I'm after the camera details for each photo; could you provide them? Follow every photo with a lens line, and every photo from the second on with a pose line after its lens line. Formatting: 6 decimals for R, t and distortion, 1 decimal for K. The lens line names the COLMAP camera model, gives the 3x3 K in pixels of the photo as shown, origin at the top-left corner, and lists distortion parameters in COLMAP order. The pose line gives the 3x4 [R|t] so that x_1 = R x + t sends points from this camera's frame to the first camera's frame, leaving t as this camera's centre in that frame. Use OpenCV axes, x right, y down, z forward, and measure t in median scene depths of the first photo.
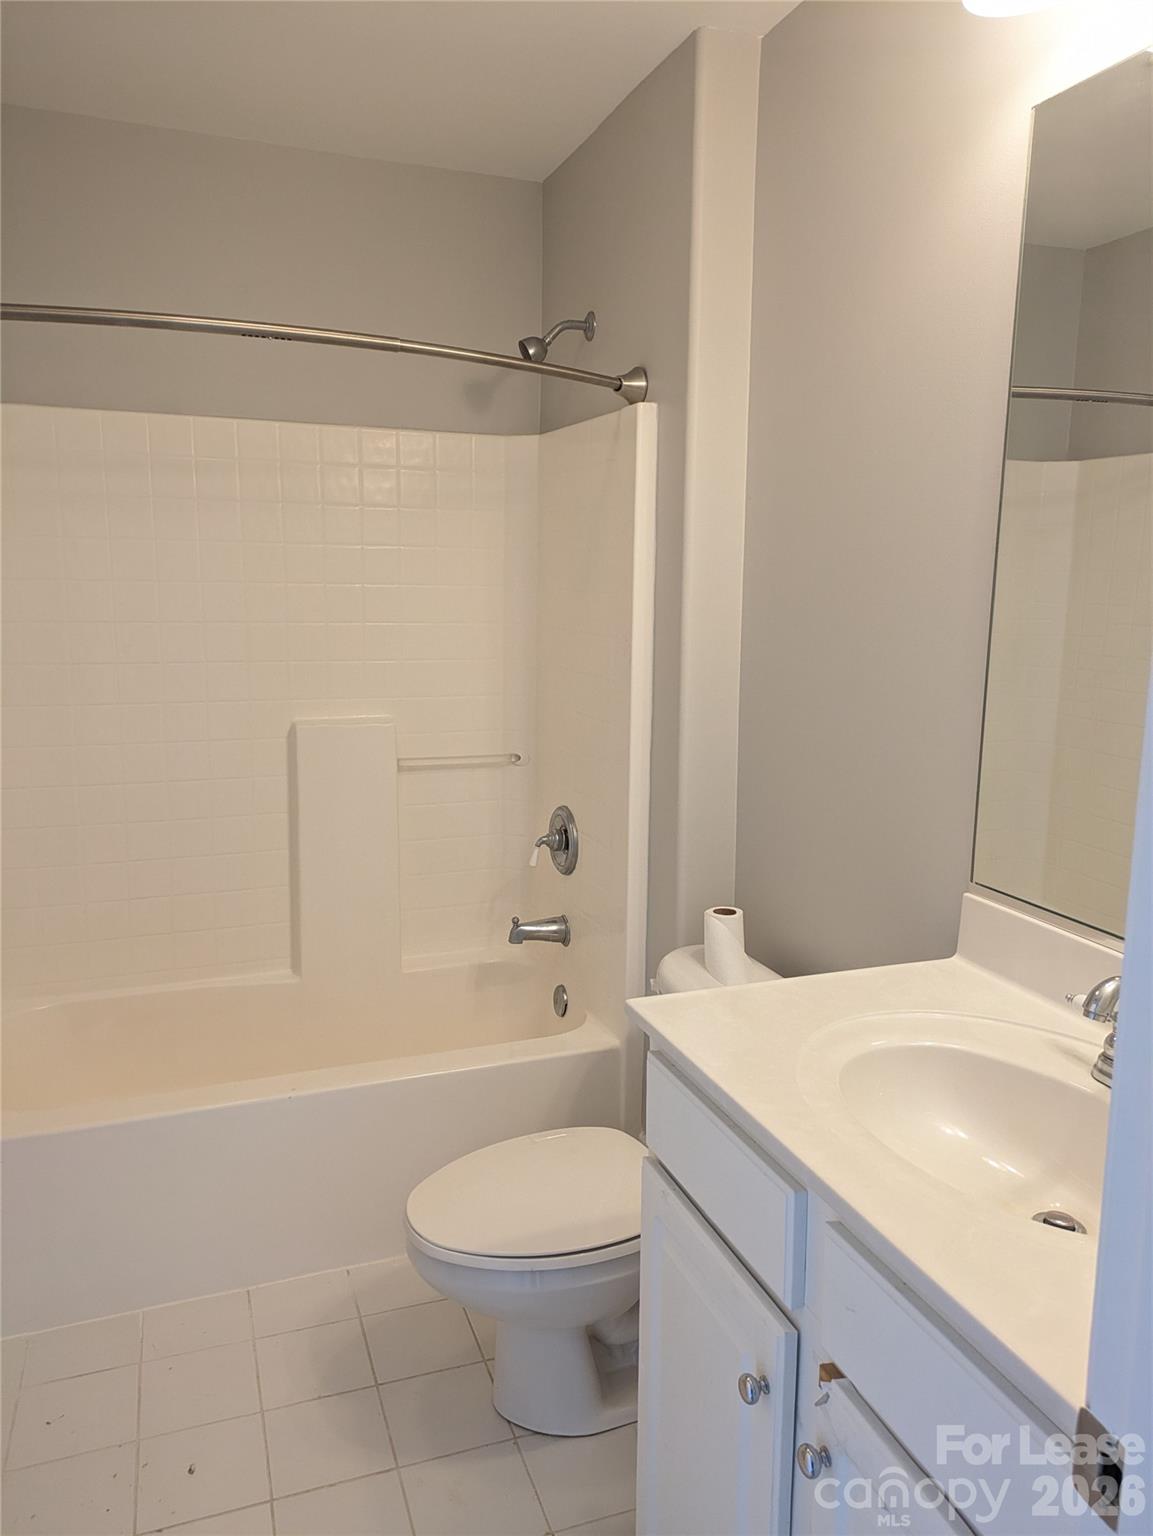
lens RADIAL K [[1200.4, 0, 576.5], [0, 1200.4, 768.0], [0, 0, 1]] dist [0.005361, 0.000669]
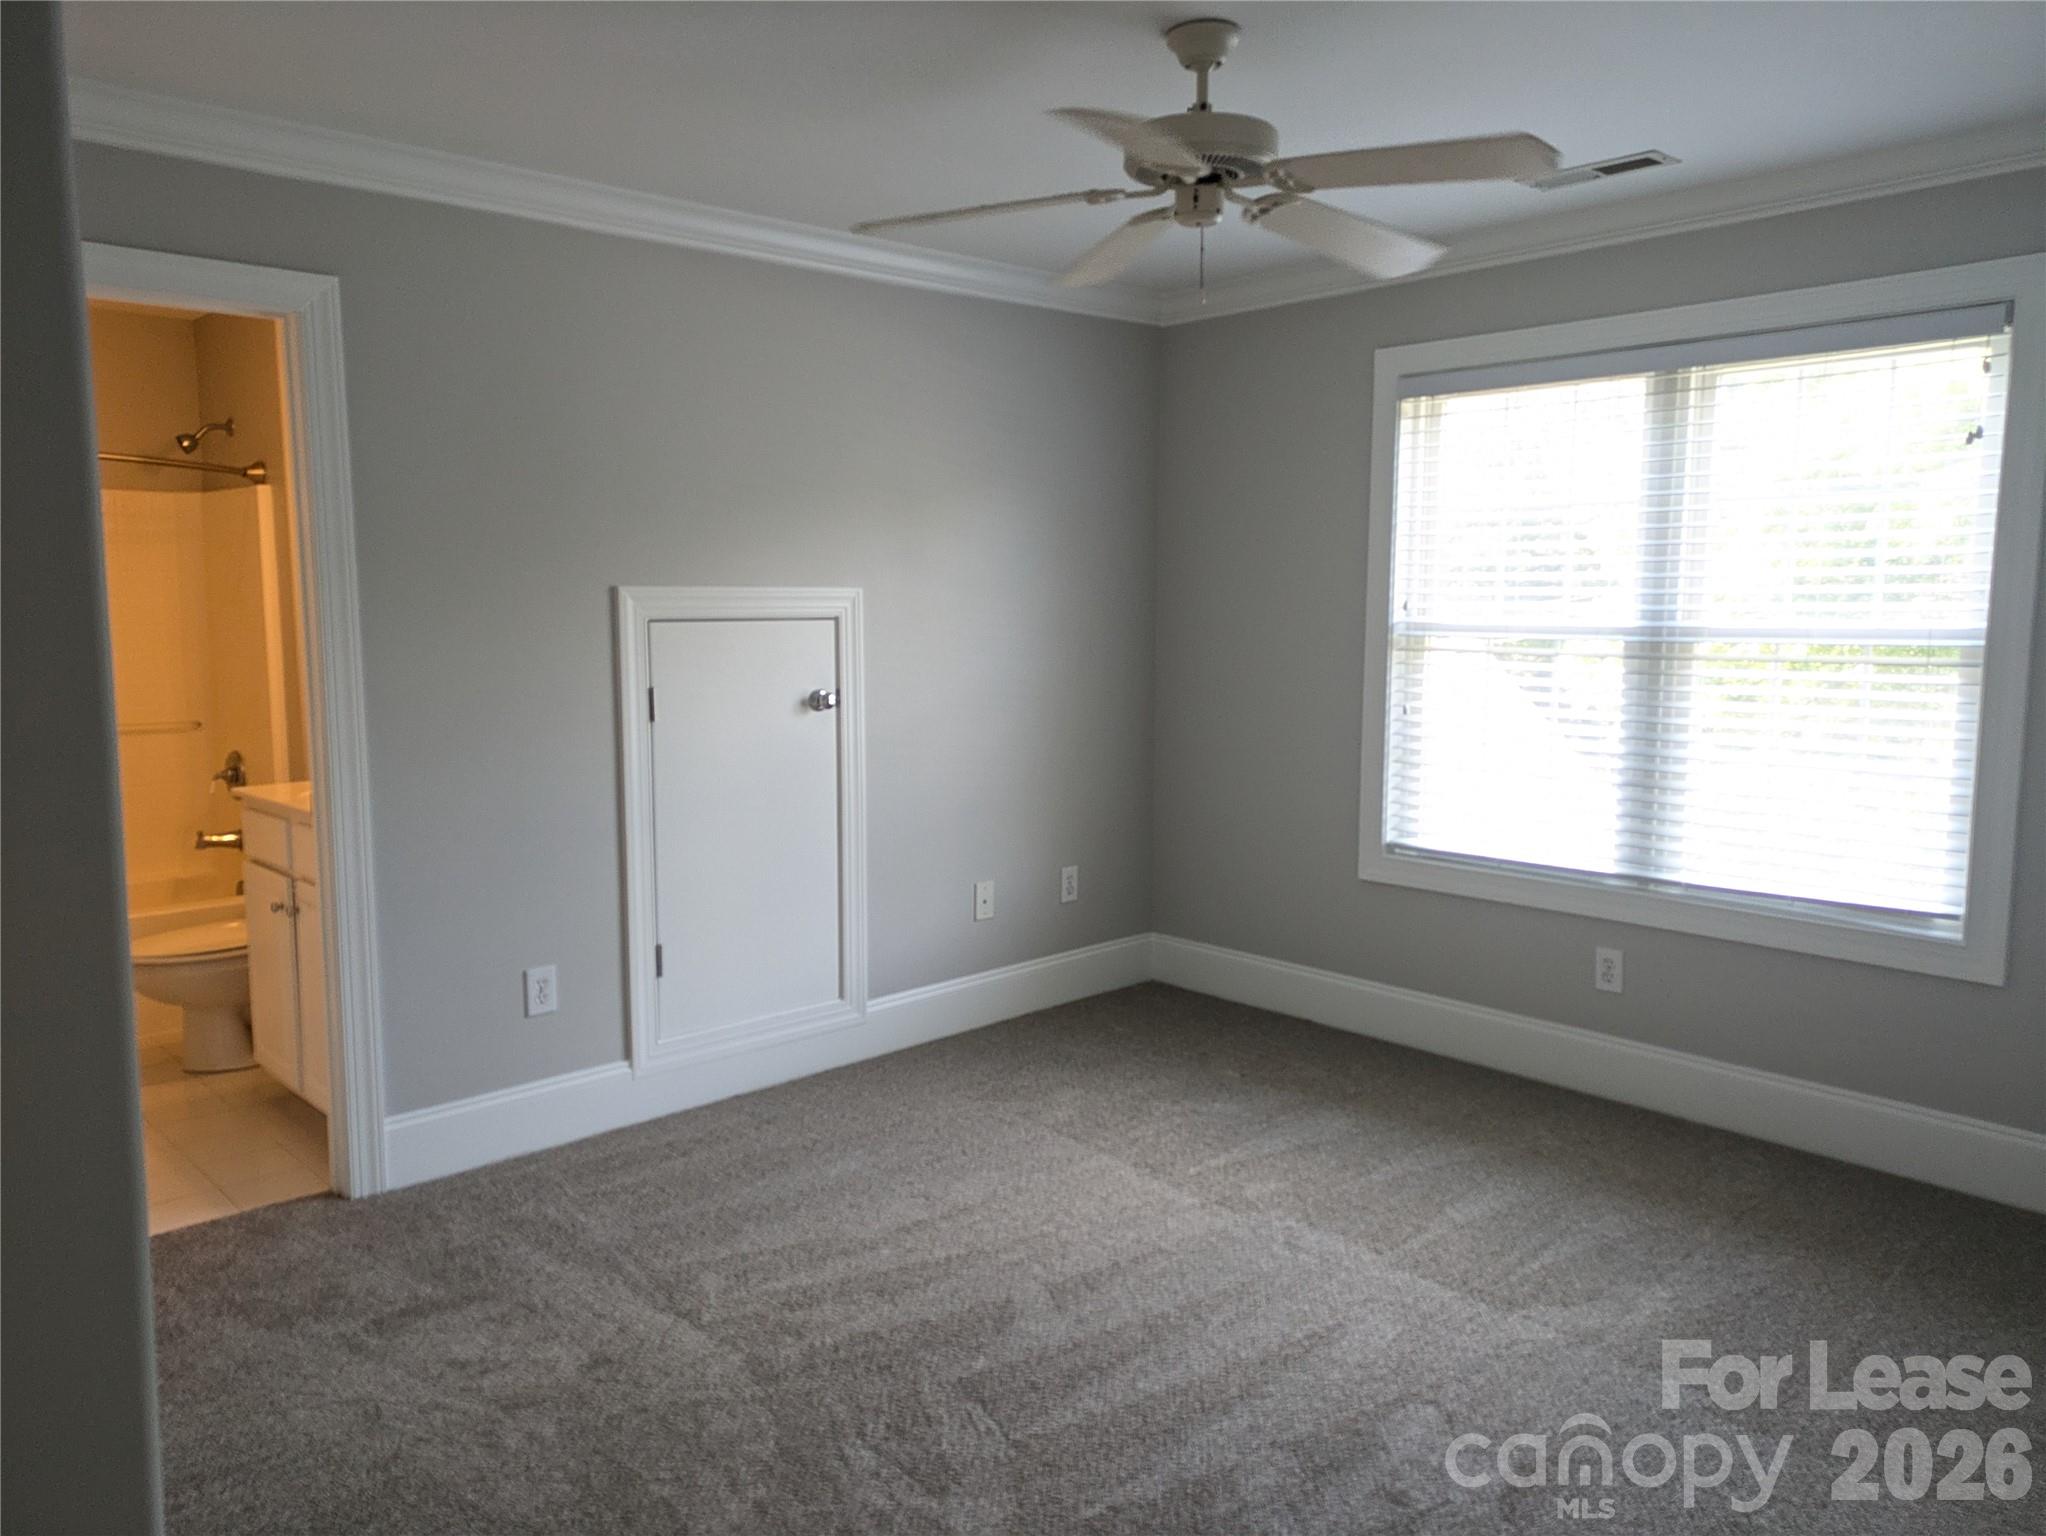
lens RADIAL K [[1468.4, 0, 1023.0], [0, 1468.4, 768.0], [0, 0, 1]] dist [0.005620, 0.002719]
pose [[0.912352, -0.054699, 0.405736, 0.150333], [0.071693, 0.997067, -0.026791, 0.184857], [-0.403080, 0.053531, 0.913598, -1.094397]]
